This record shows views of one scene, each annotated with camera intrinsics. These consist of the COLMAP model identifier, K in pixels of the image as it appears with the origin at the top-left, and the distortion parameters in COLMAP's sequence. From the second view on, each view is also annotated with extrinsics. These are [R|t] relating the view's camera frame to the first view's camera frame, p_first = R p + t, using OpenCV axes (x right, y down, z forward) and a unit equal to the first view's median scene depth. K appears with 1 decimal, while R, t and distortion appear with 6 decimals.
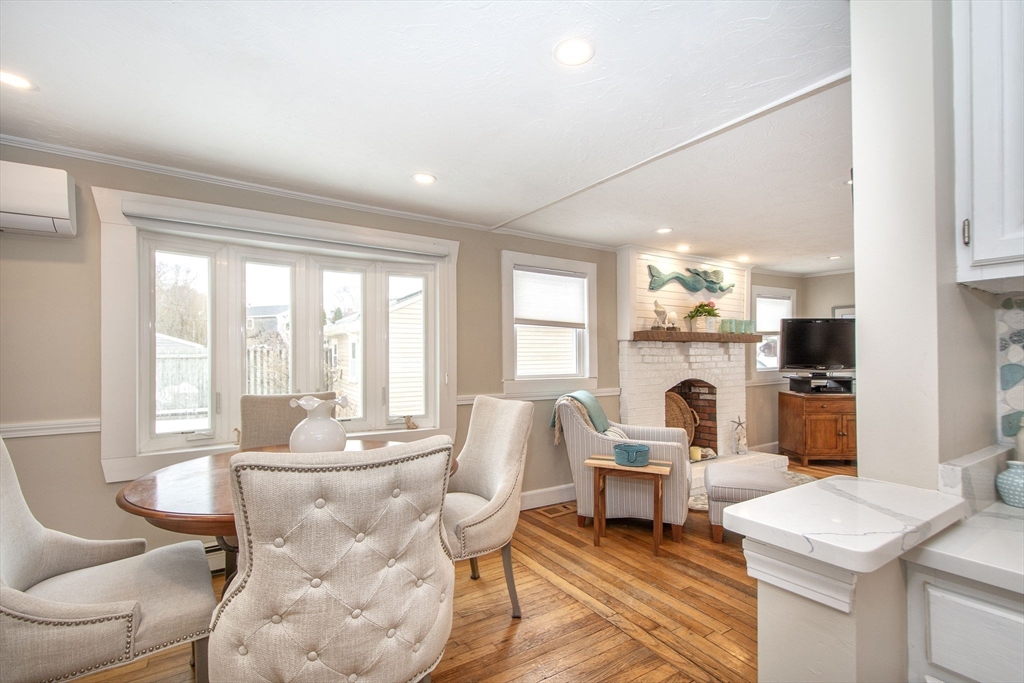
lens RADIAL K [[451.9, 0, 517.6], [0, 451.9, 356.4], [0, 0, 1]] dist [0.017806, -0.000088]
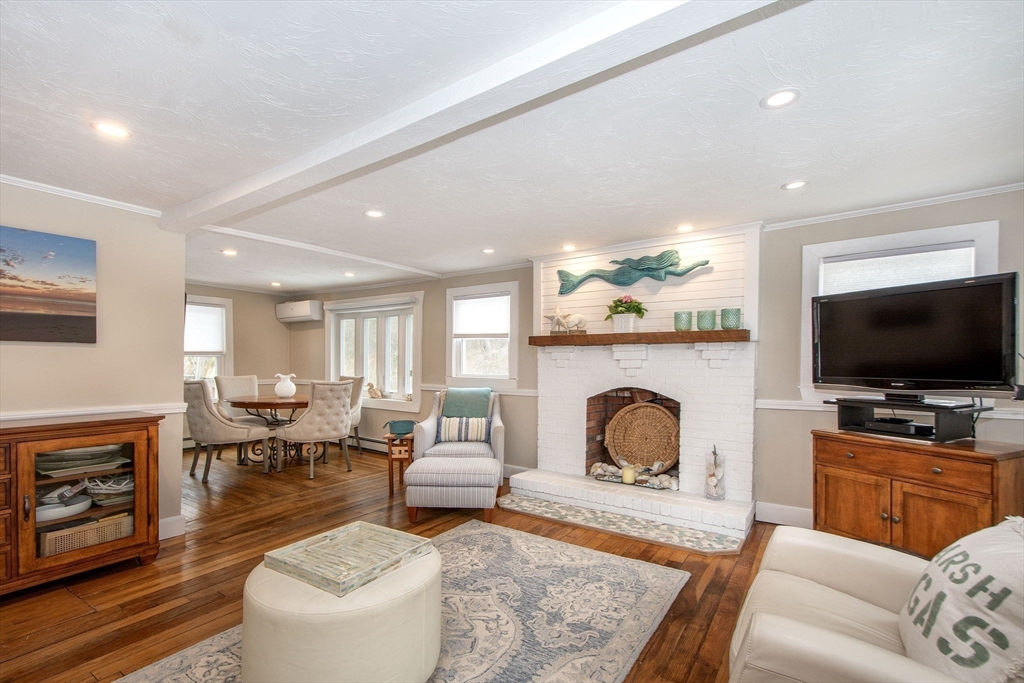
lens RADIAL K [[444.3, 0, 531.0], [0, 444.3, 368.7], [0, 0, 1]] dist [0.001824, 0.000165]
pose [[0.427010, 0.014798, -0.904126, 1.144130], [-0.004471, 0.999888, 0.014253, 0.003258], [0.904236, -0.002044, 0.427029, 0.512883]]
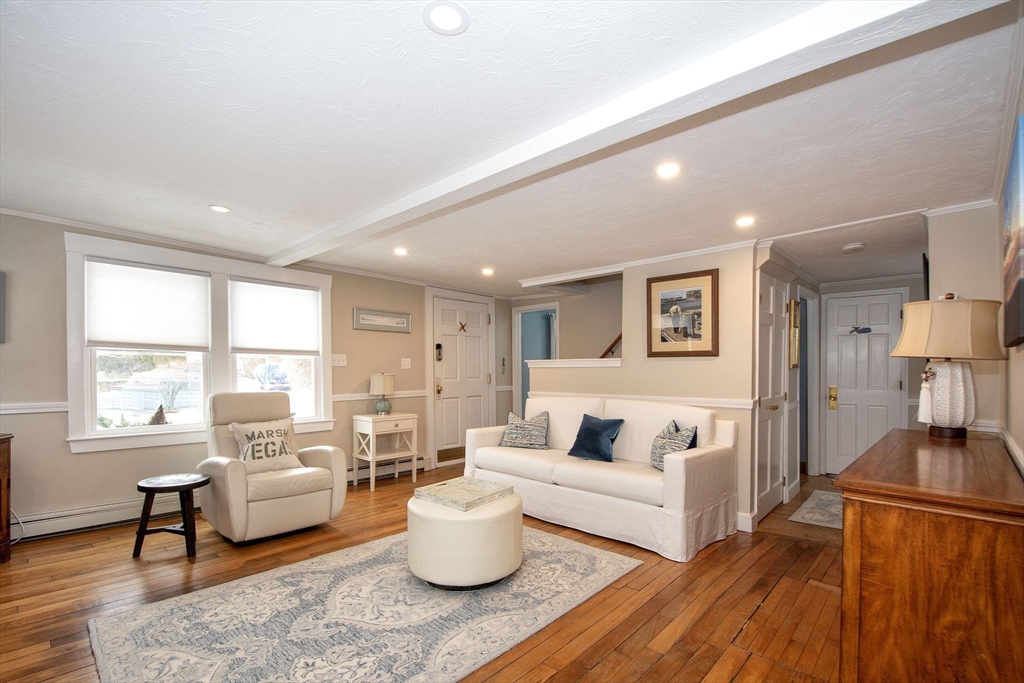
lens RADIAL K [[463.9, 0, 497.8], [0, 463.9, 368.7], [0, 0, 1]] dist [0.000025, -0.000045]
pose [[-0.186885, -0.000189, 0.982382, 0.135174], [-0.007199, 0.999973, -0.001178, 0.001539], [-0.982355, -0.007293, -0.186881, 0.607837]]
